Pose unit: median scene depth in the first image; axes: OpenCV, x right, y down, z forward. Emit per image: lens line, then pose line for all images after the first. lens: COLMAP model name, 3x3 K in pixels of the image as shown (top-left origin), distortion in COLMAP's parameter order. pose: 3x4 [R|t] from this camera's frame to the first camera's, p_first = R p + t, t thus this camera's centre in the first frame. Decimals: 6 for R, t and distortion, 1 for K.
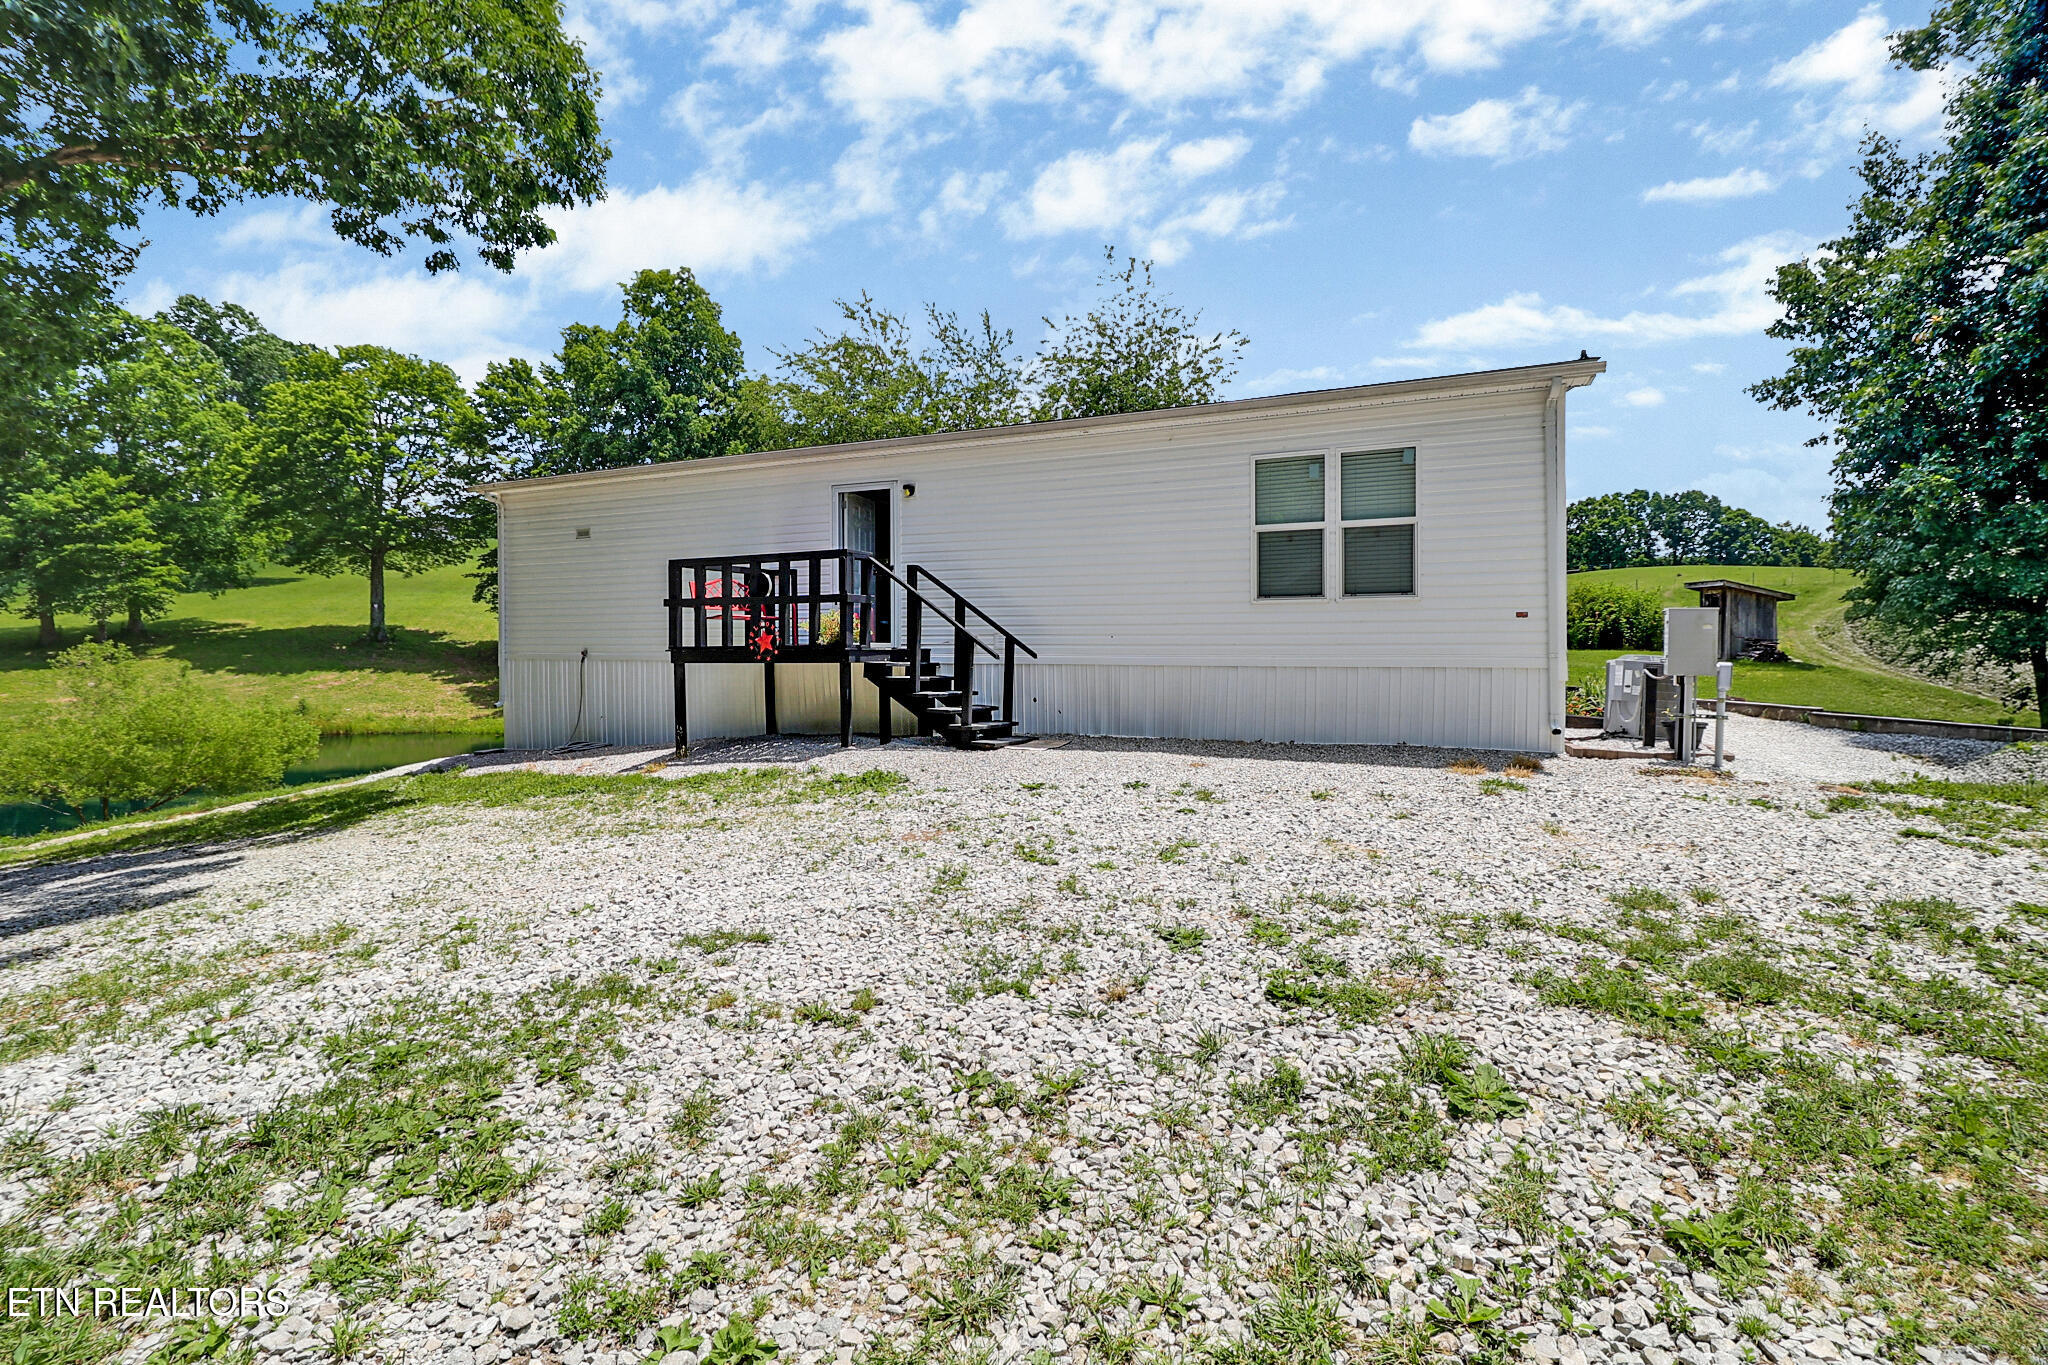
lens RADIAL K [[941.9, 0, 1011.2], [0, 941.9, 652.3], [0, 0, 1]] dist [0.006410, -0.011769]
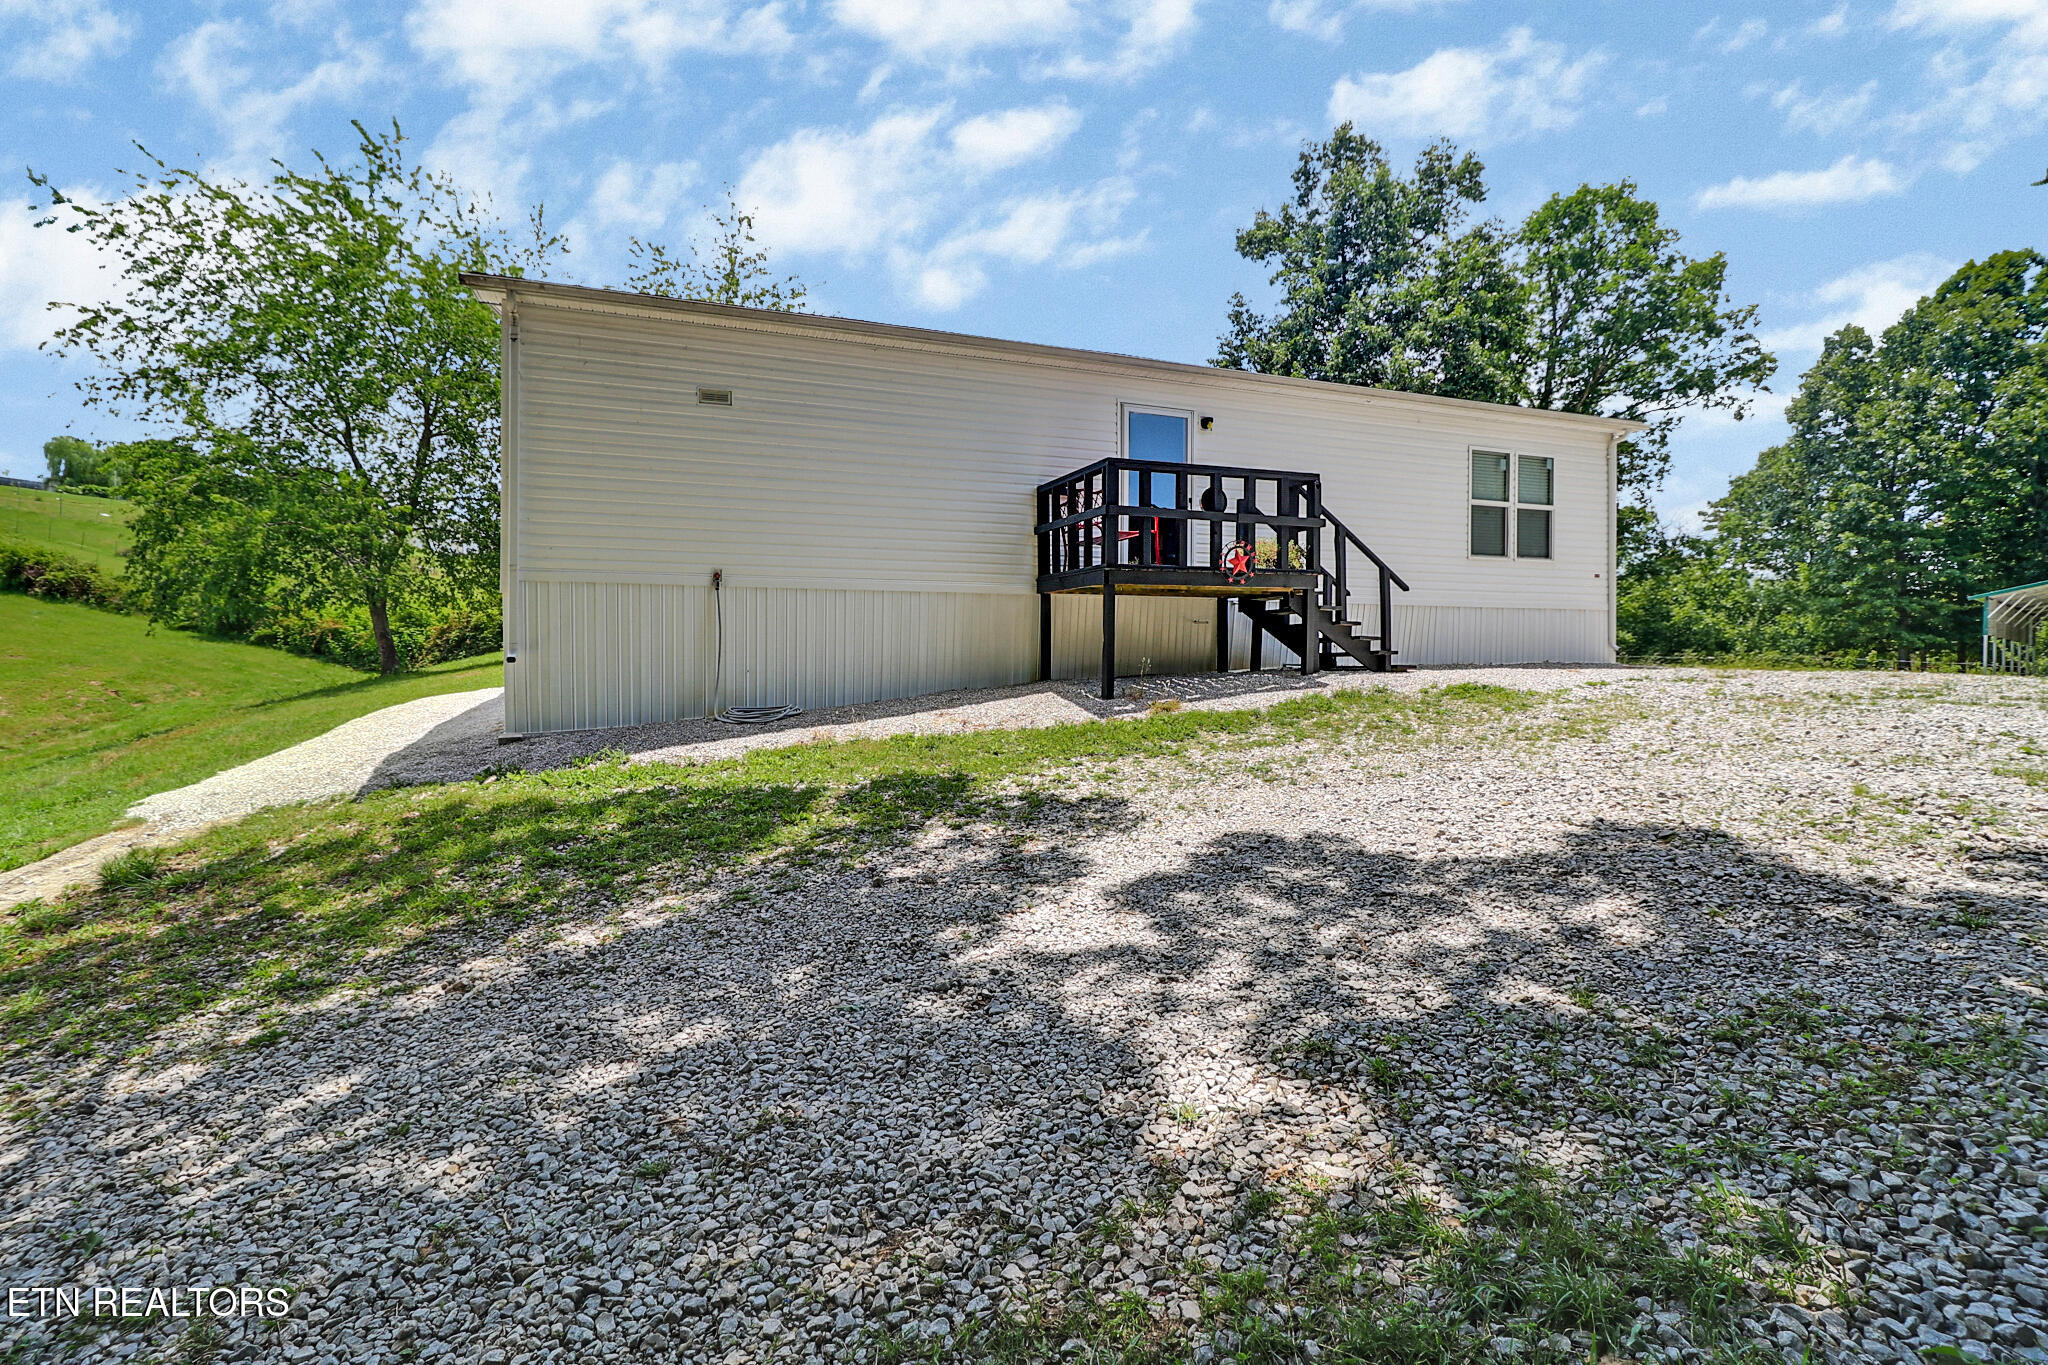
lens RADIAL K [[941.0, 0, 1010.9], [0, 941.0, 662.5], [0, 0, 1]] dist [-0.002109, -0.012155]
pose [[0.697415, -0.004384, 0.716654, -1.018042], [0.001664, 0.999989, 0.004498, 0.077559], [-0.716665, -0.001944, 0.697415, 0.496364]]
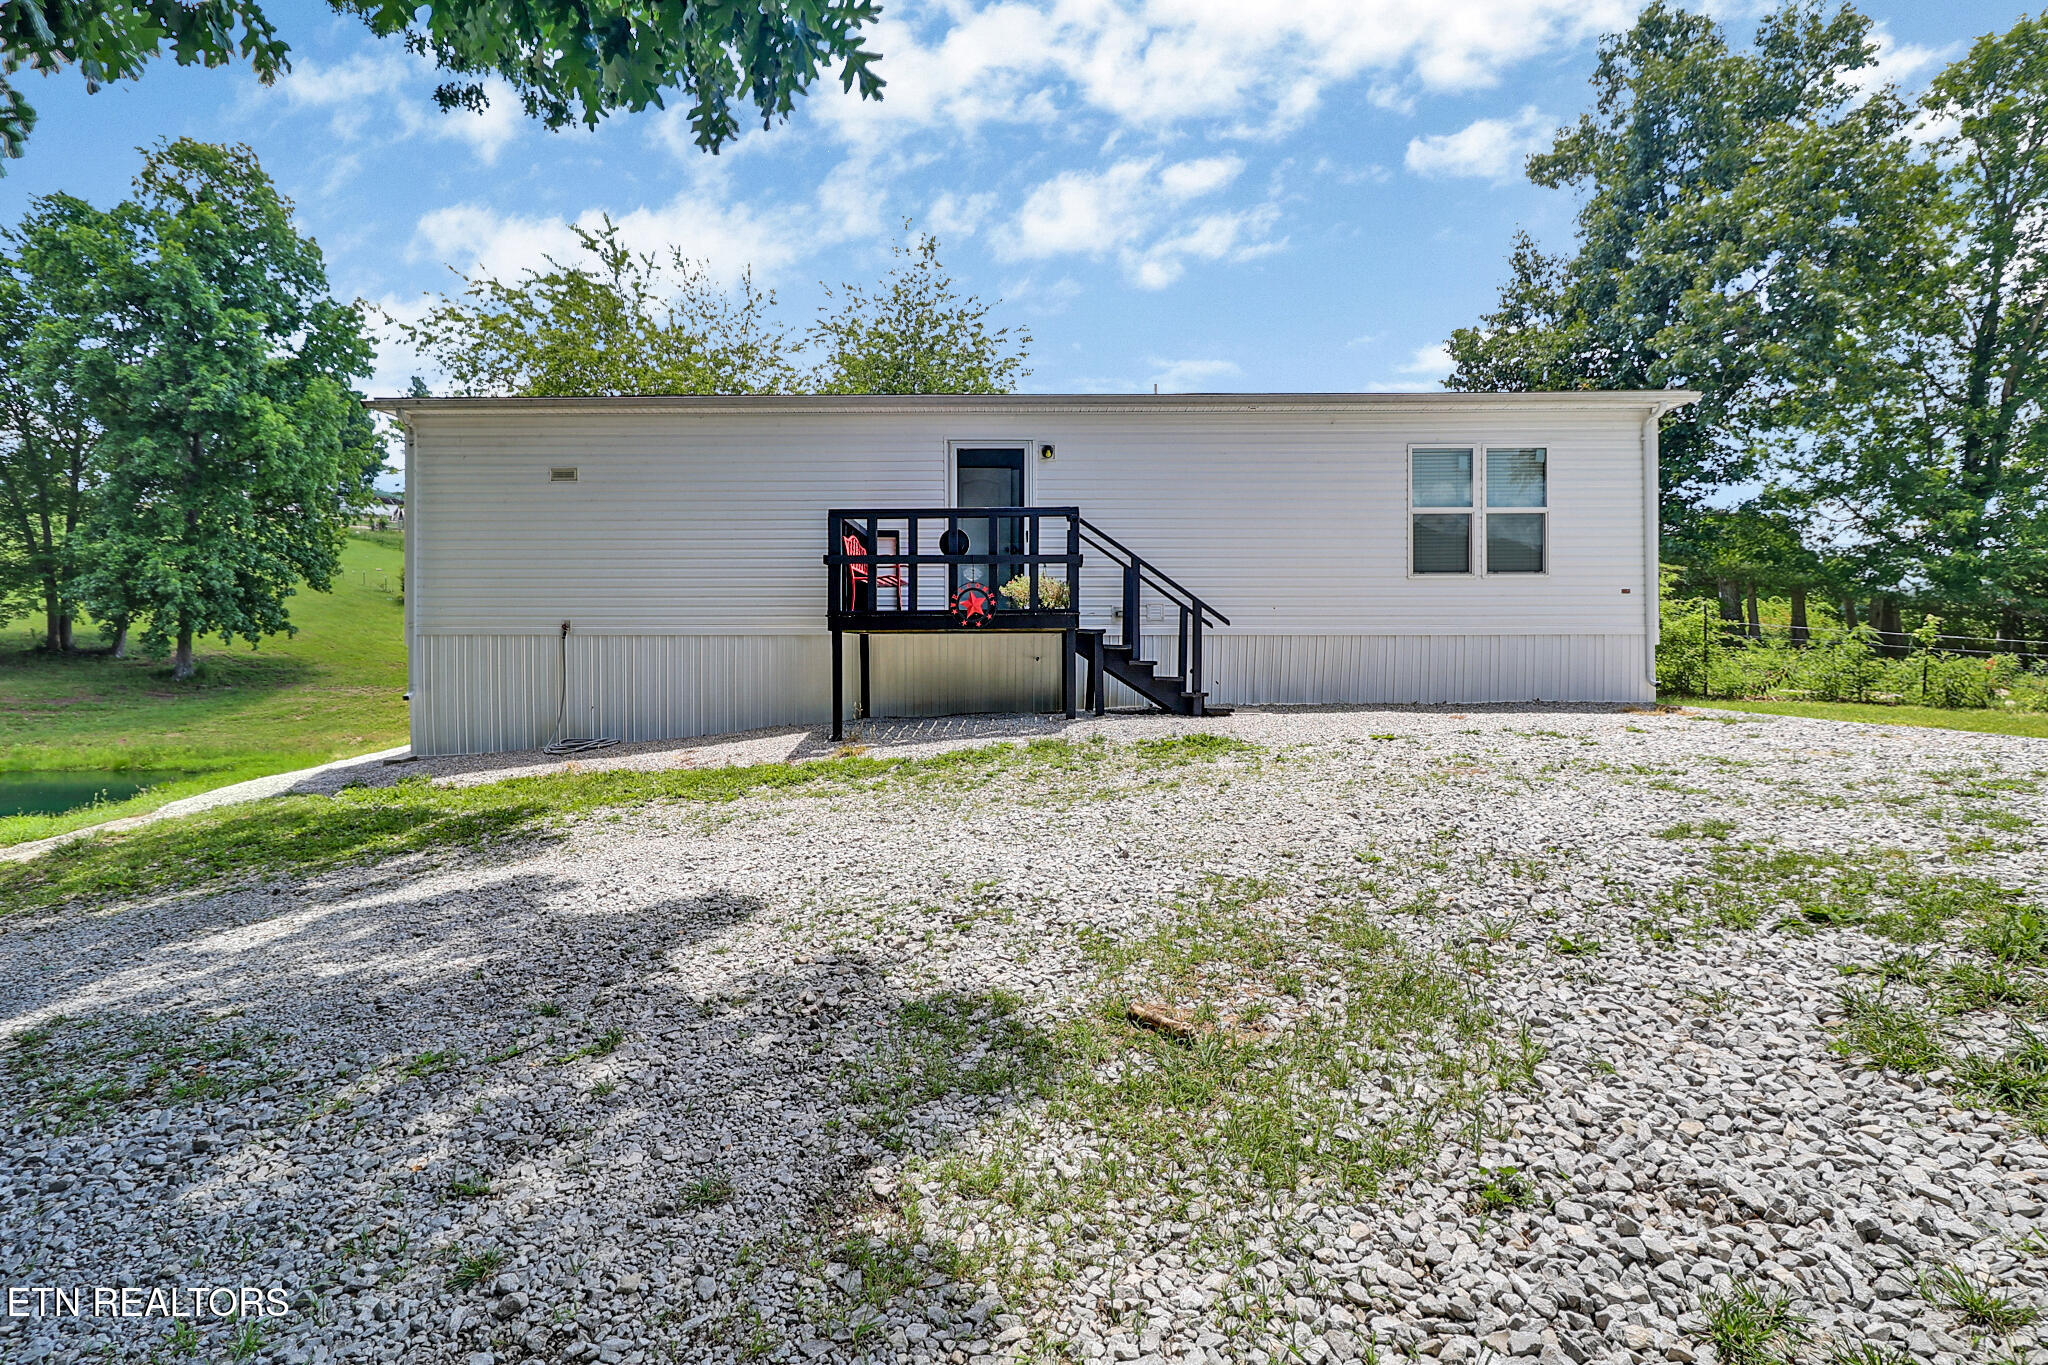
lens RADIAL K [[1024.1, 0, 1016.8], [0, 1024.1, 663.5], [0, 0, 1]] dist [0.000117, -0.017035]
pose [[0.912844, -0.001935, 0.408303, -0.592338], [0.002458, 0.999997, -0.000756, 0.043484], [-0.408300, 0.001694, 0.912846, 0.086811]]
